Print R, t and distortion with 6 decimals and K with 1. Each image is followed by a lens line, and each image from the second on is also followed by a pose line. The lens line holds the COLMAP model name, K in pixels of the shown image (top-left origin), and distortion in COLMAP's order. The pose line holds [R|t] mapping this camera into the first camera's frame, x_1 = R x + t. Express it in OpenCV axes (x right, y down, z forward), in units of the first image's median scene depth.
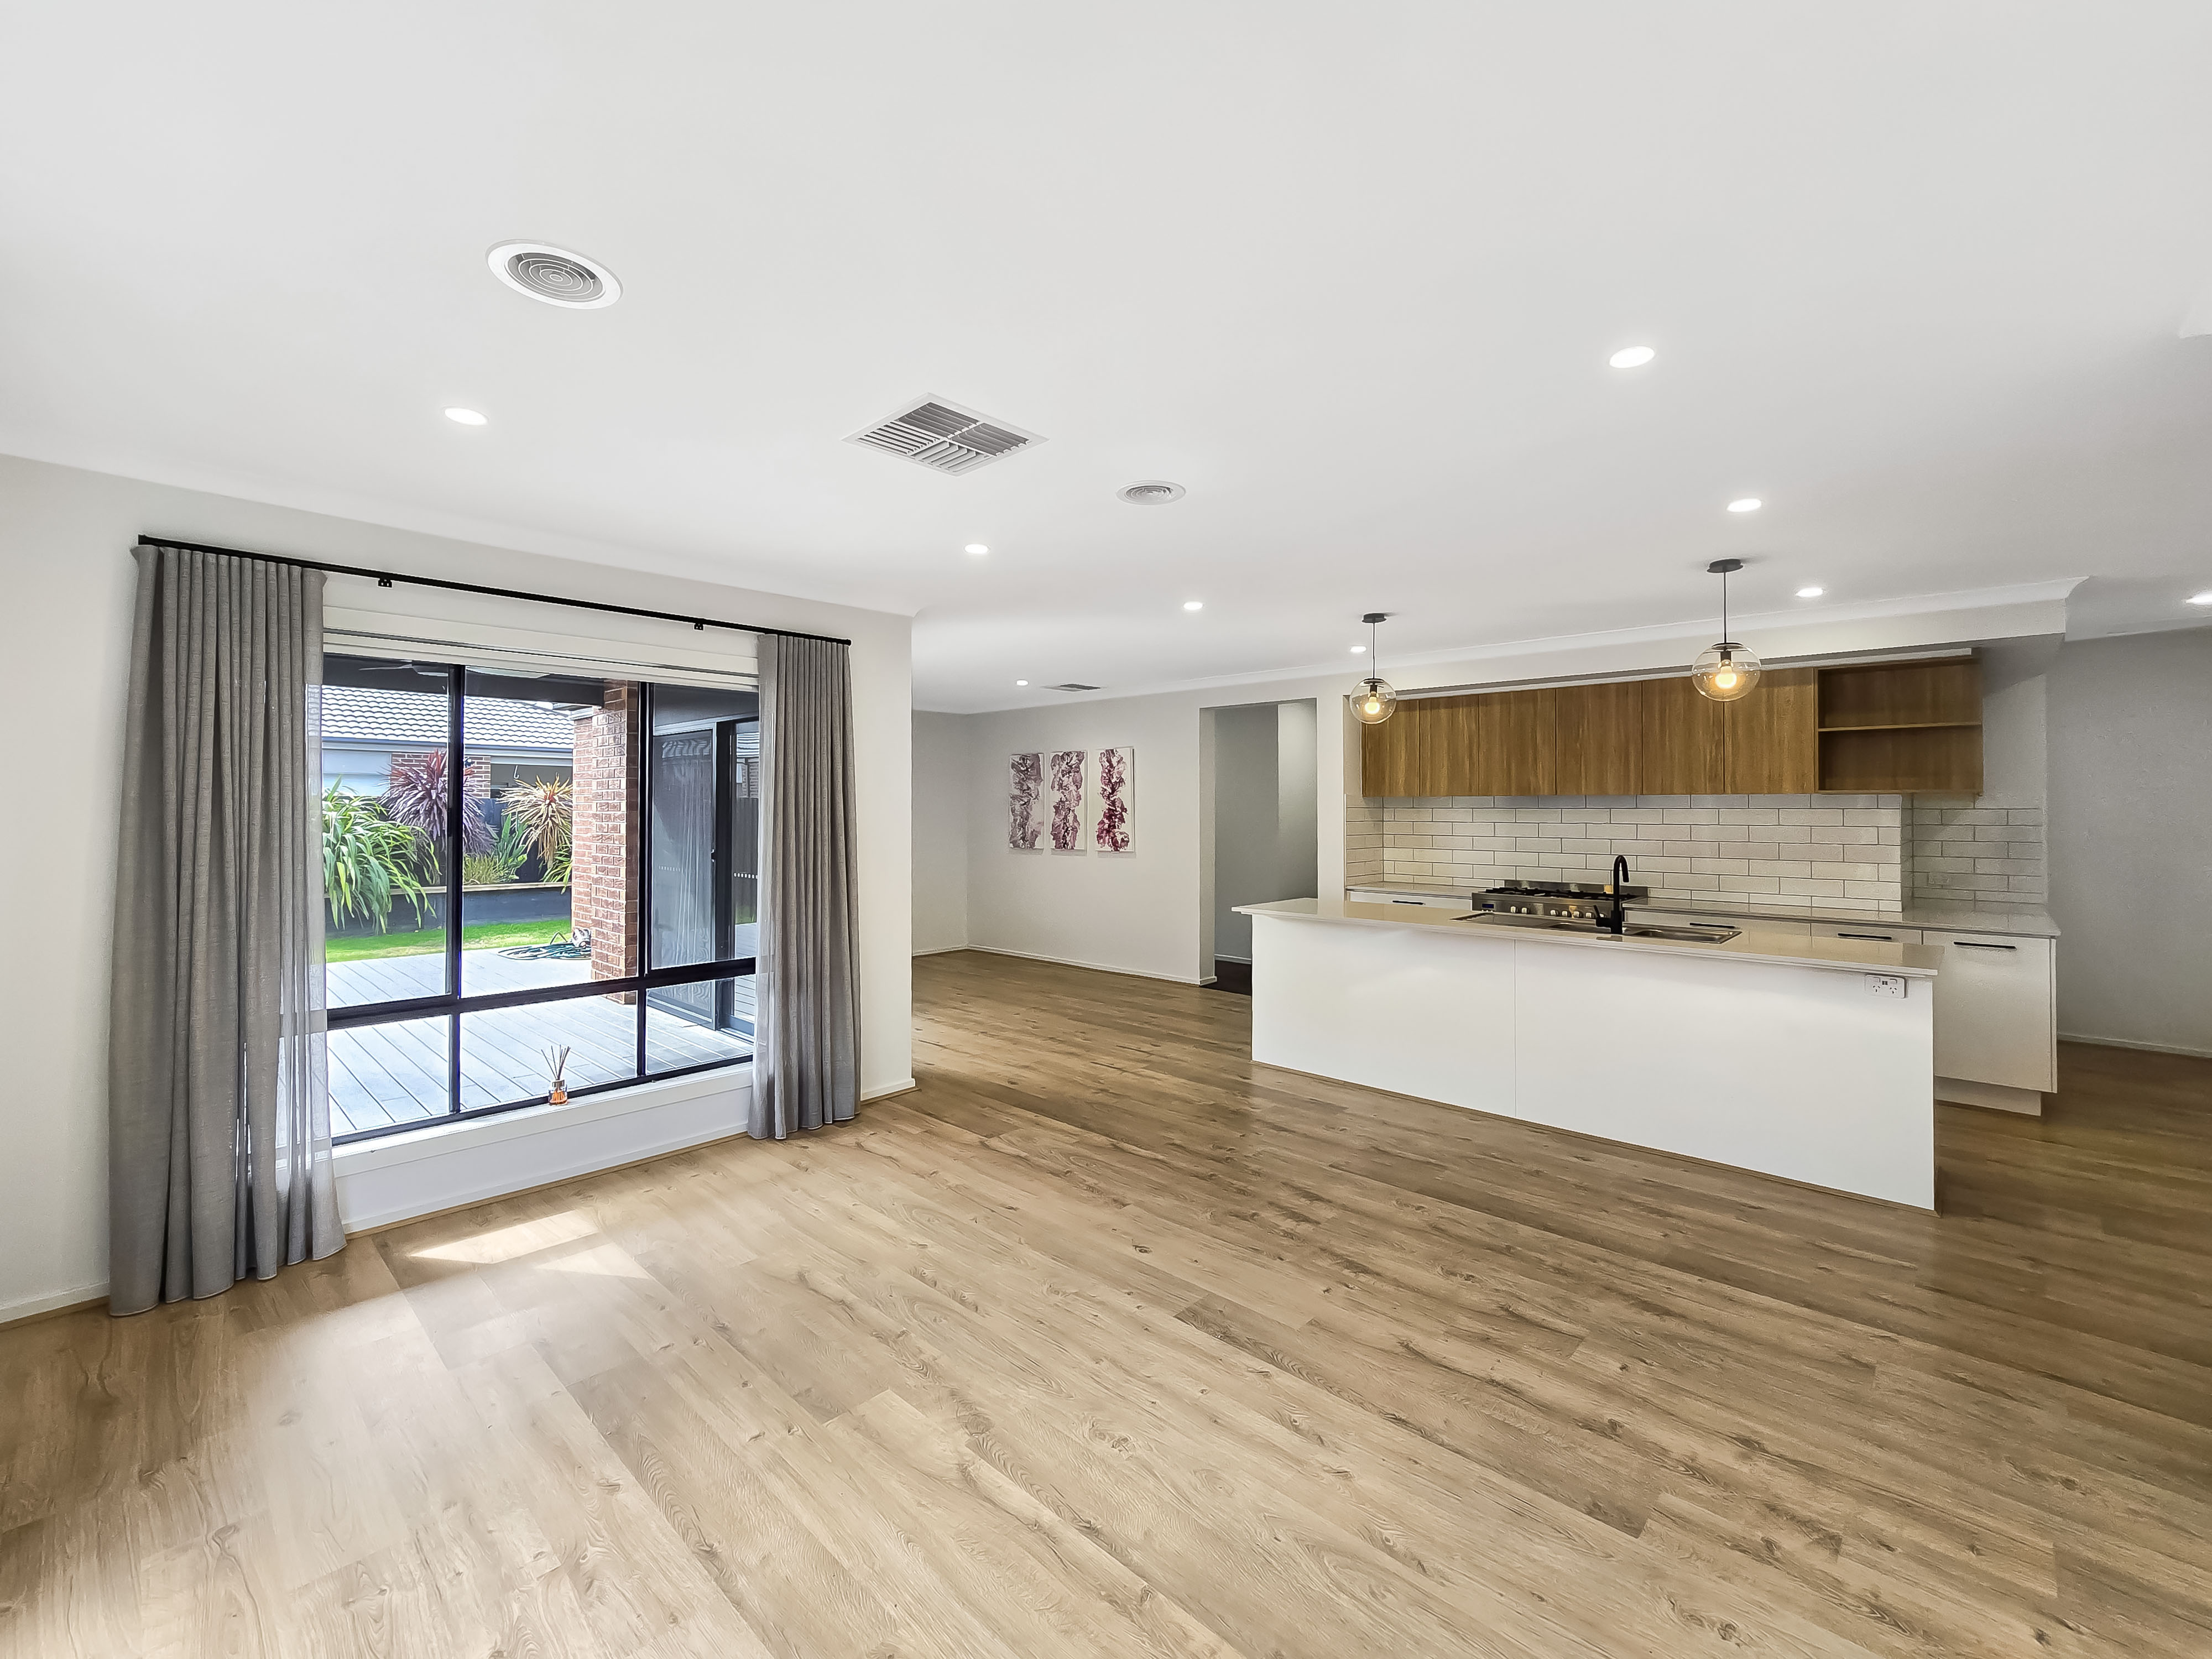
lens RADIAL K [[925.0, 0, 1100.8], [0, 925.0, 799.4], [0, 0, 1]] dist [-0.000712, 0.000019]
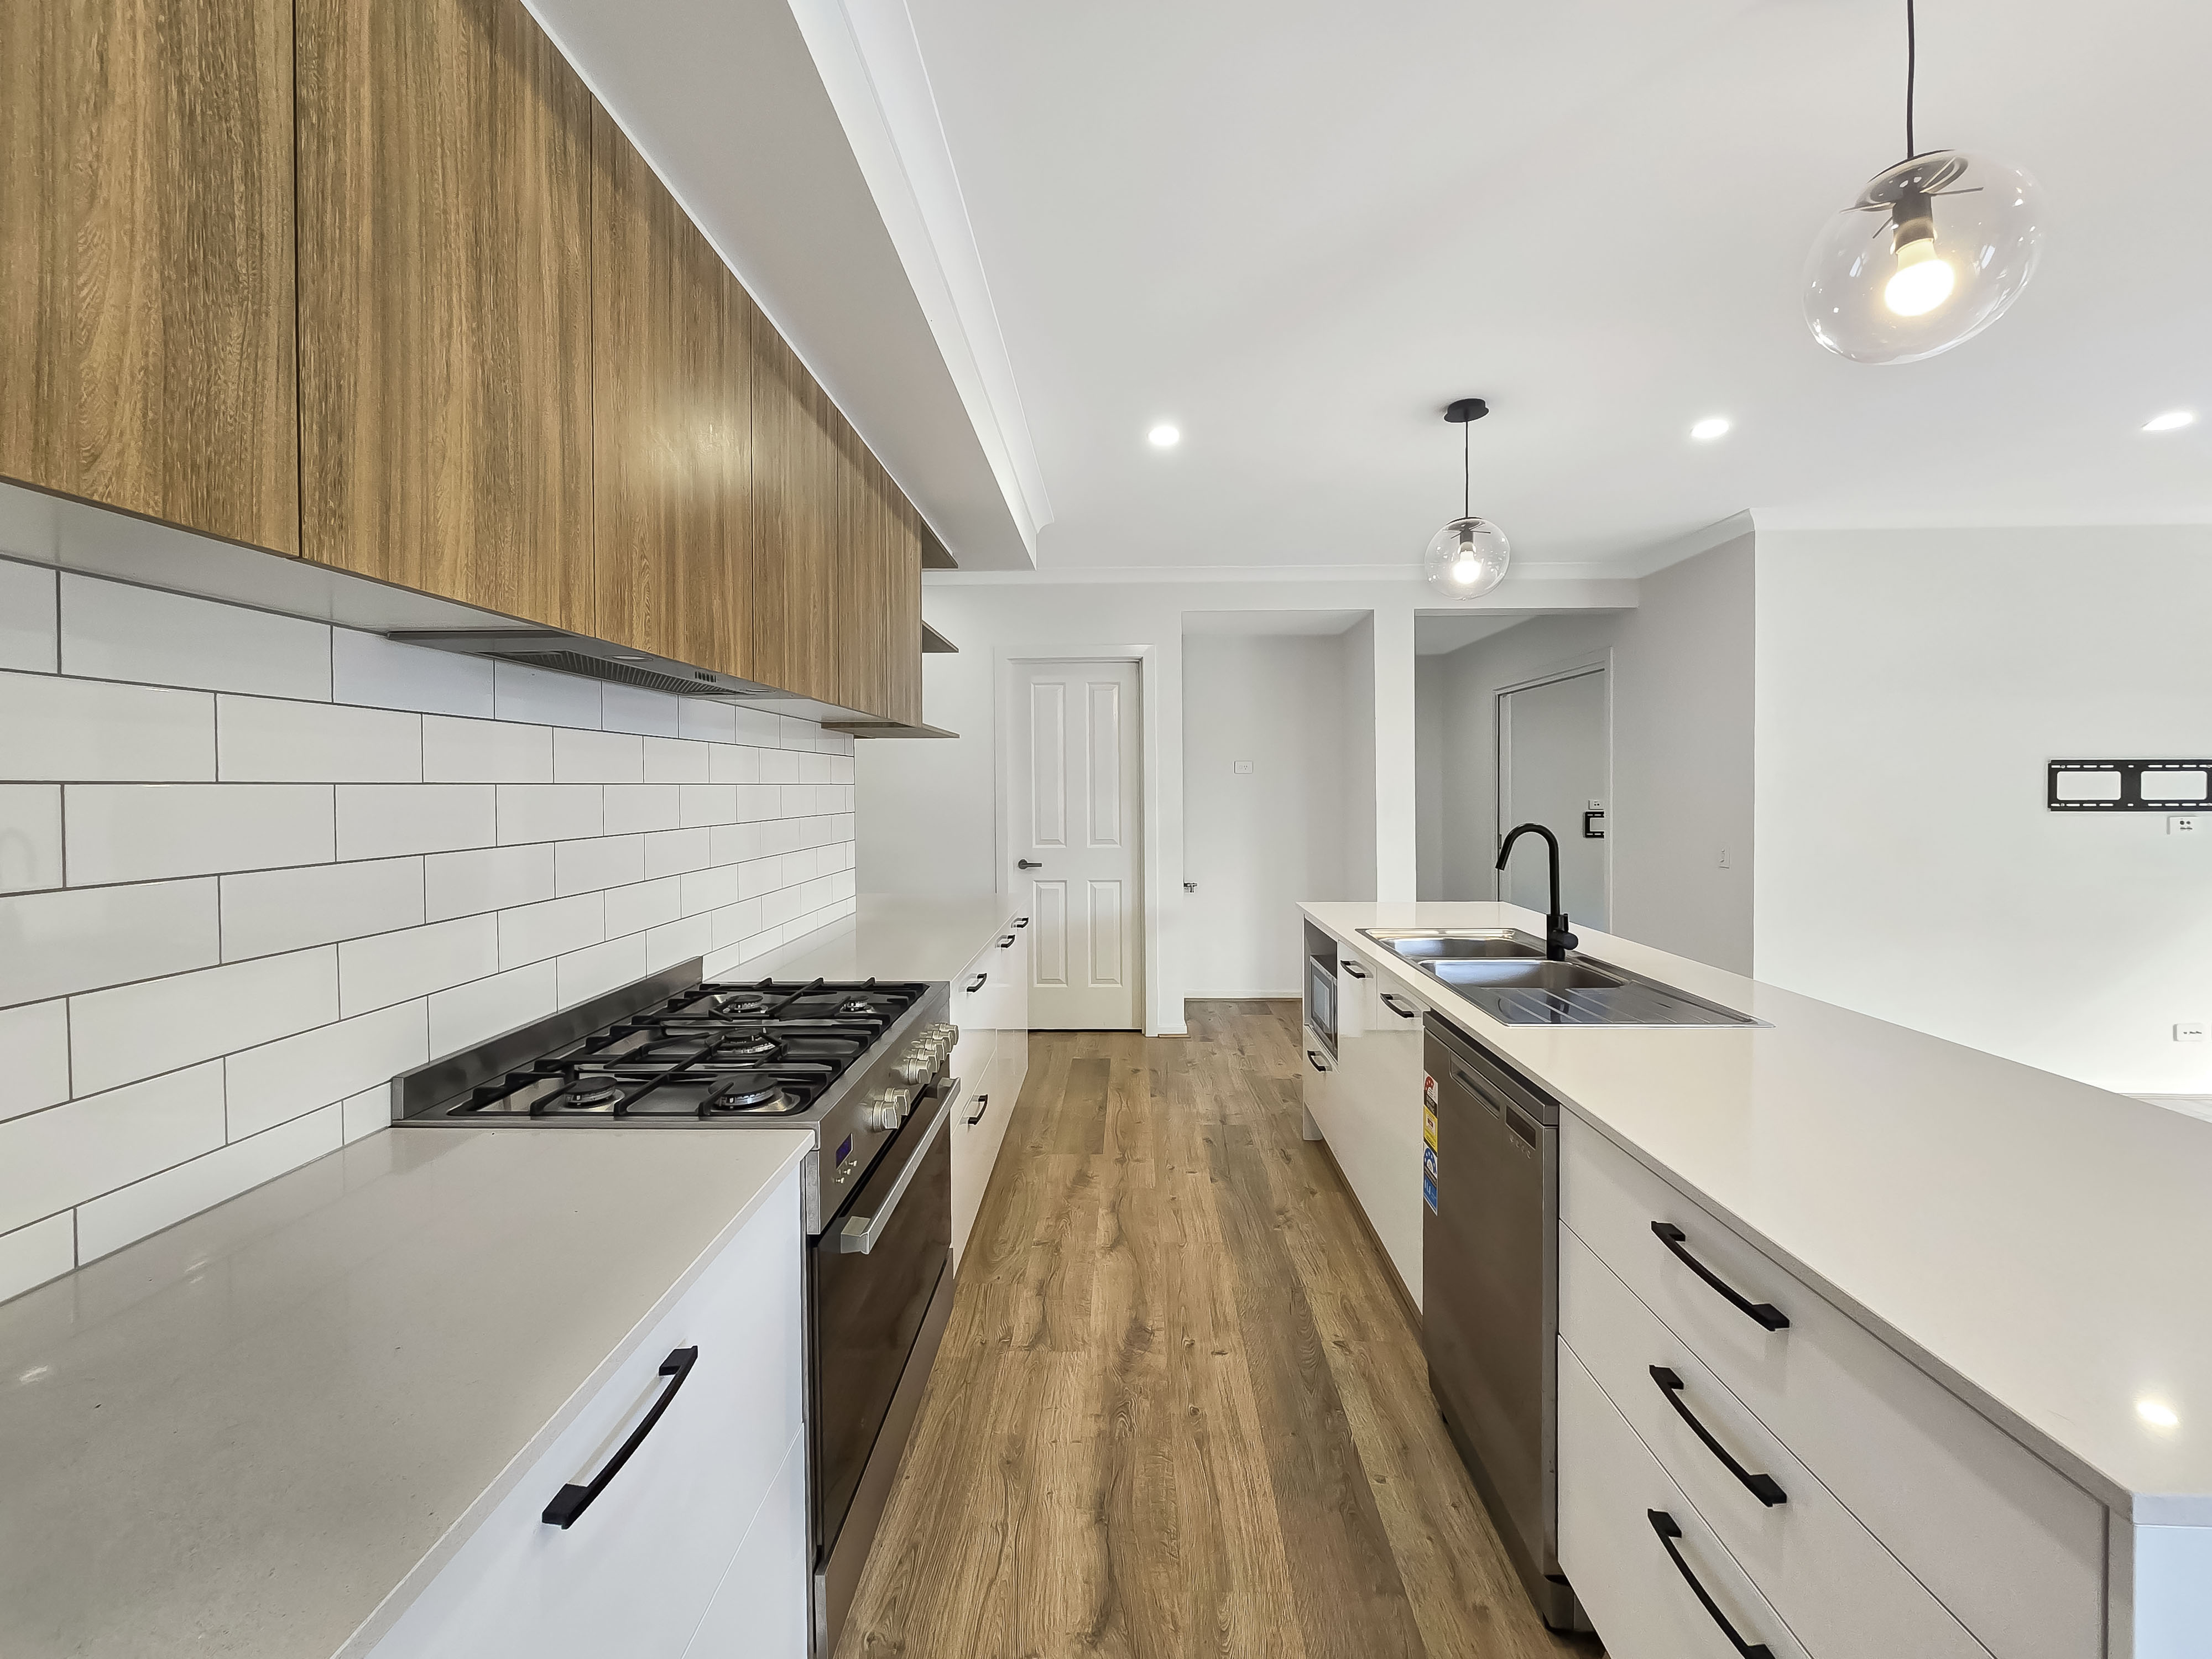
lens RADIAL K [[925.0, 0, 1100.8], [0, 925.0, 799.4], [0, 0, 1]] dist [-0.000712, 0.000019]
pose [[-0.665196, -0.007711, 0.746629, 0.243692], [-0.000519, 0.999951, 0.009865, 0.032566], [-0.746668, 0.006174, -0.665168, 1.268629]]
